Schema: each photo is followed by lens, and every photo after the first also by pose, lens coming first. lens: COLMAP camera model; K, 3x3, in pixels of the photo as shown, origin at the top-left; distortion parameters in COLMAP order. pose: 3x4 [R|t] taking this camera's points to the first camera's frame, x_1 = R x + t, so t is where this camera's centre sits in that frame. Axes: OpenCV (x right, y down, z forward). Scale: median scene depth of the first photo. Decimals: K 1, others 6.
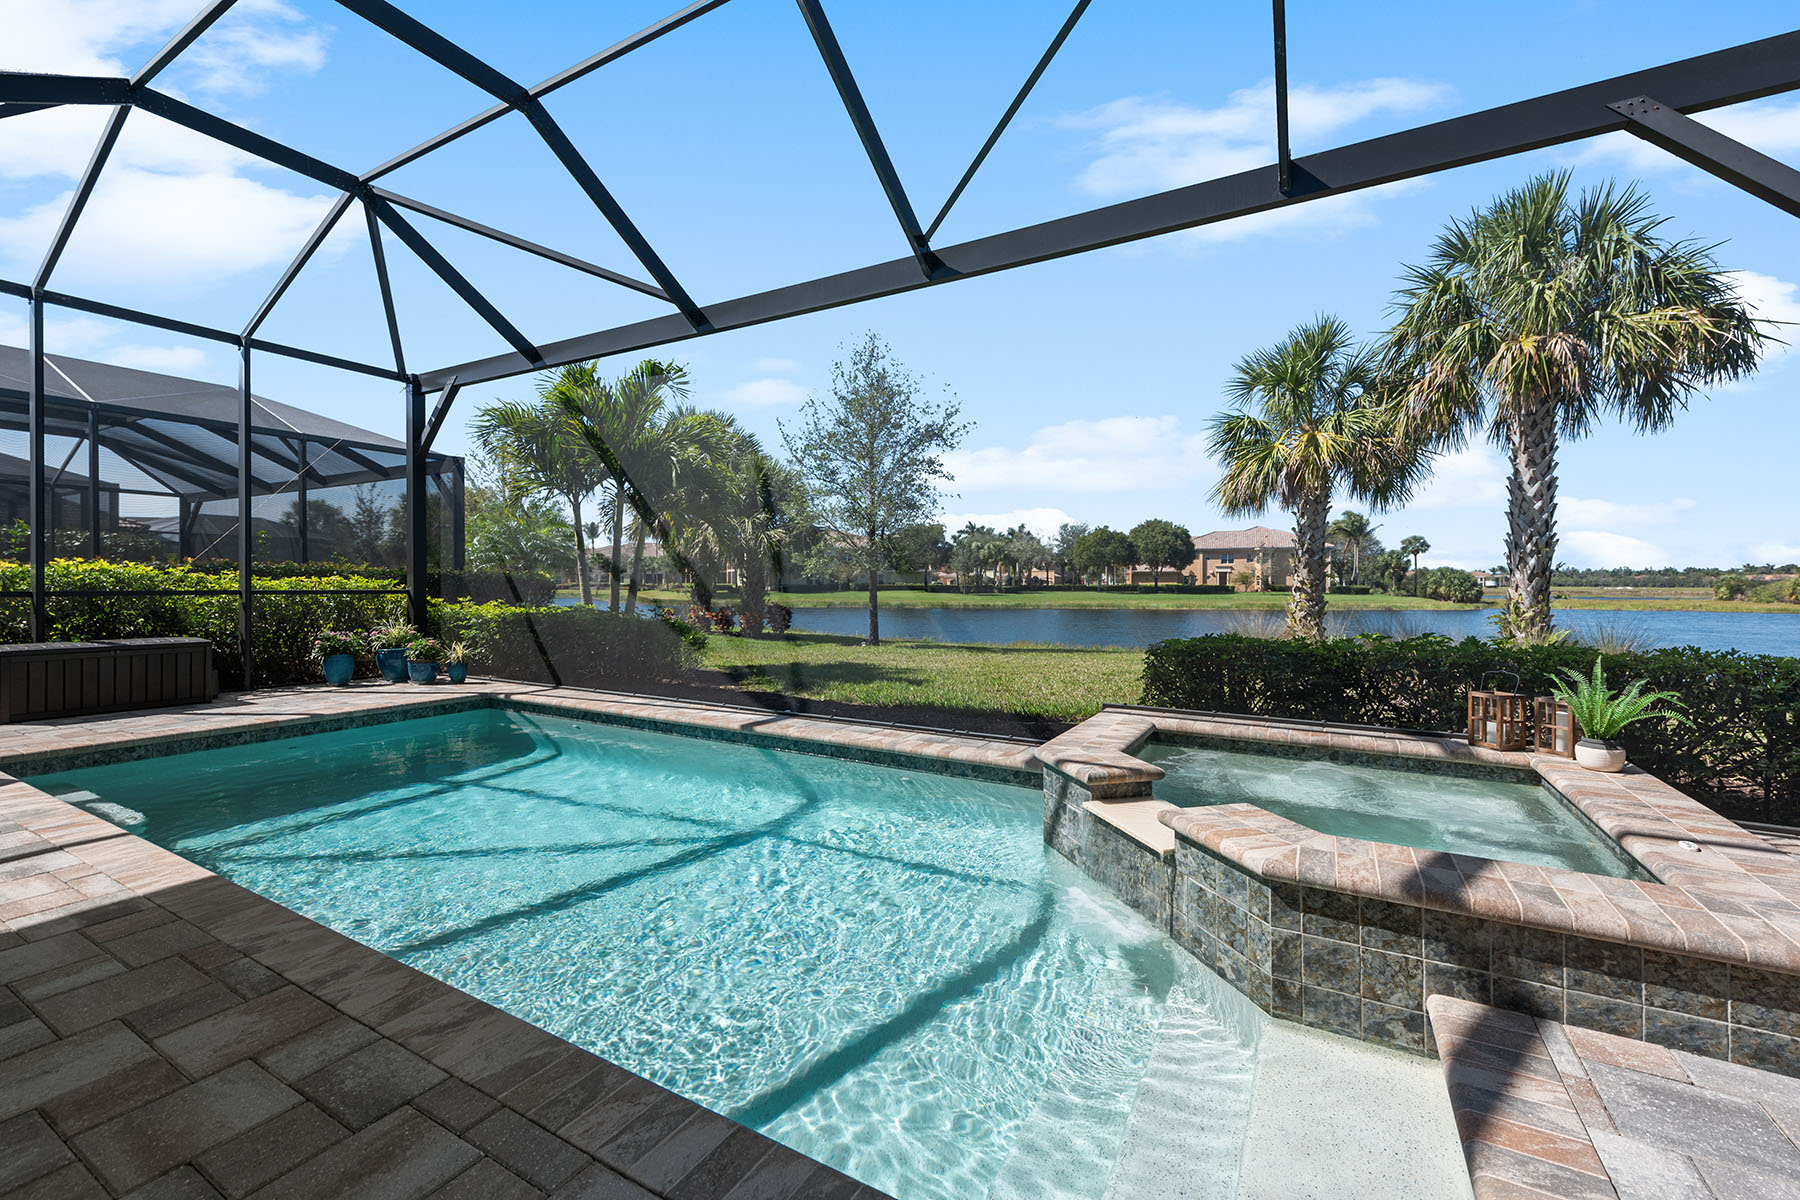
lens RADIAL K [[732.9, 0, 900.0], [0, 732.9, 600.0], [0, 0, 1]] dist [0.020224, -0.008050]
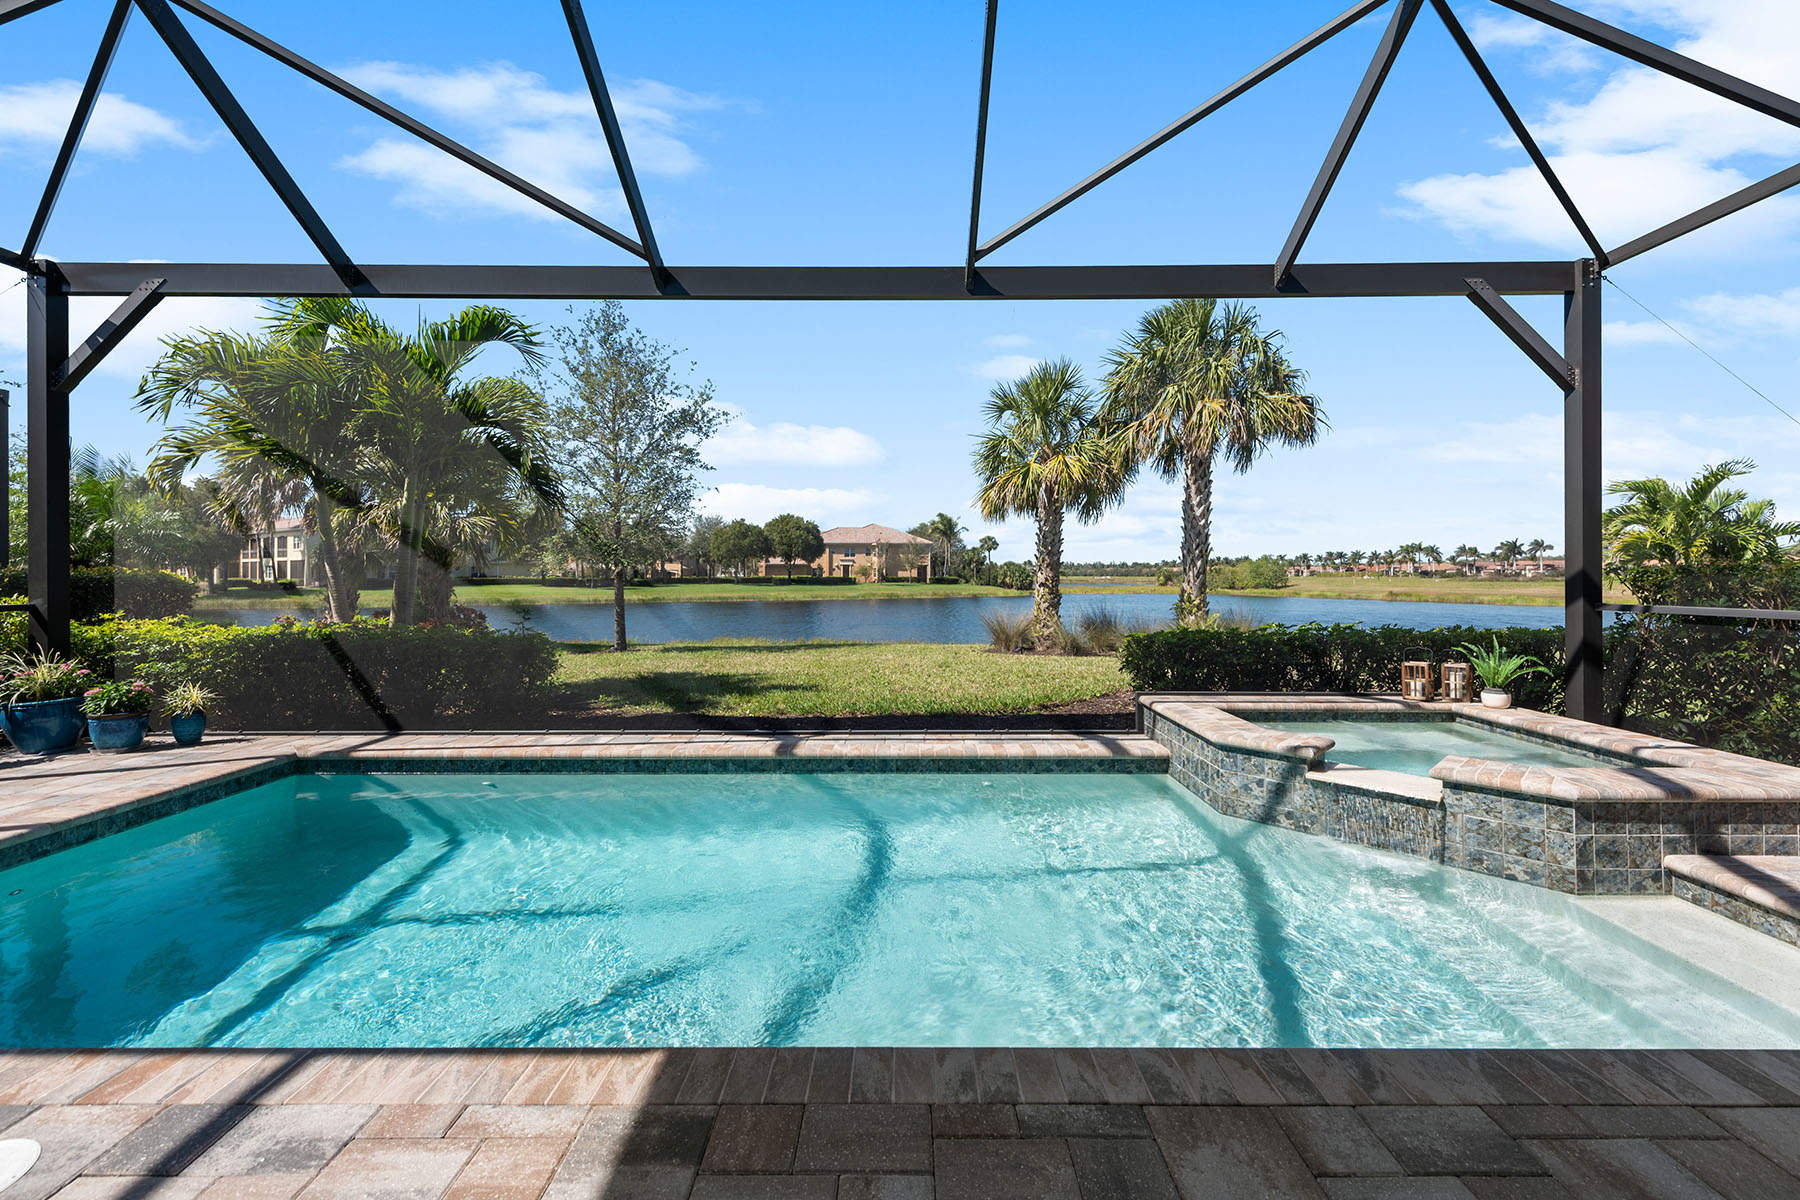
lens RADIAL K [[738.1, 0, 902.6], [0, 738.1, 591.3], [0, 0, 1]] dist [0.006751, -0.000594]
pose [[0.870079, -0.015441, 0.492671, -0.278175], [0.015823, 0.999869, 0.003393, -0.012860], [-0.492659, 0.004843, 0.870209, 0.077310]]
